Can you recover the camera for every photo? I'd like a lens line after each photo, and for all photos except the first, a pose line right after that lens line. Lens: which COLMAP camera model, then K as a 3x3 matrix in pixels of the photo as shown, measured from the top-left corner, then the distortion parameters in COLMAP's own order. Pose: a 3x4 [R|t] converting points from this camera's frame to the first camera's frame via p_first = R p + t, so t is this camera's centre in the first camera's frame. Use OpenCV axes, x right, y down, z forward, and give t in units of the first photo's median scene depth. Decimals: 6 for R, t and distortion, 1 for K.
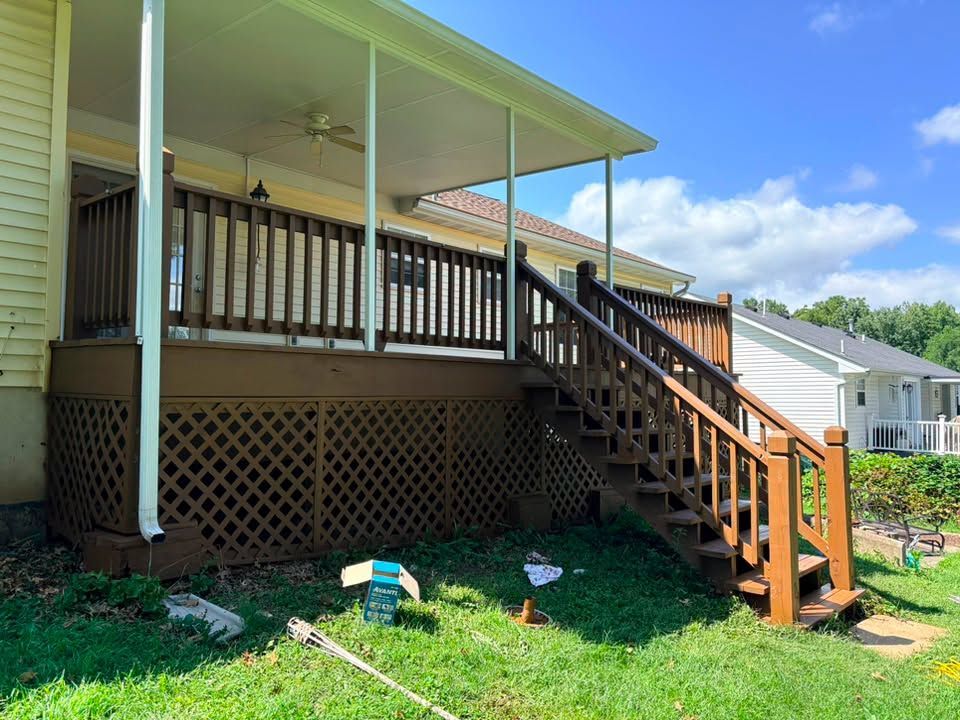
lens RADIAL K [[741.1, 0, 480.0], [0, 741.1, 360.0], [0, 0, 1]] dist [0.035825, -0.006712]
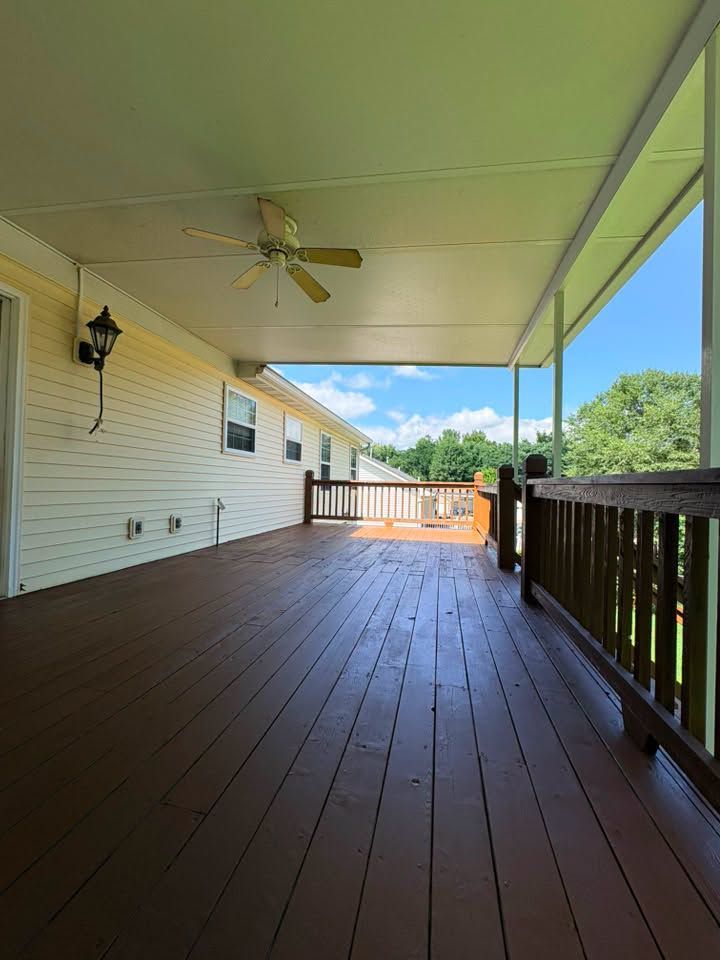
lens RADIAL K [[390.4, 0, 356.9], [0, 390.4, 481.5], [0, 0, 1]] dist [0.001468, -0.000022]
pose [[0.879757, 0.040200, 0.473721, -0.215132], [-0.066294, 0.997057, 0.038506, -0.090631], [-0.470779, -0.065280, 0.879833, 0.468398]]
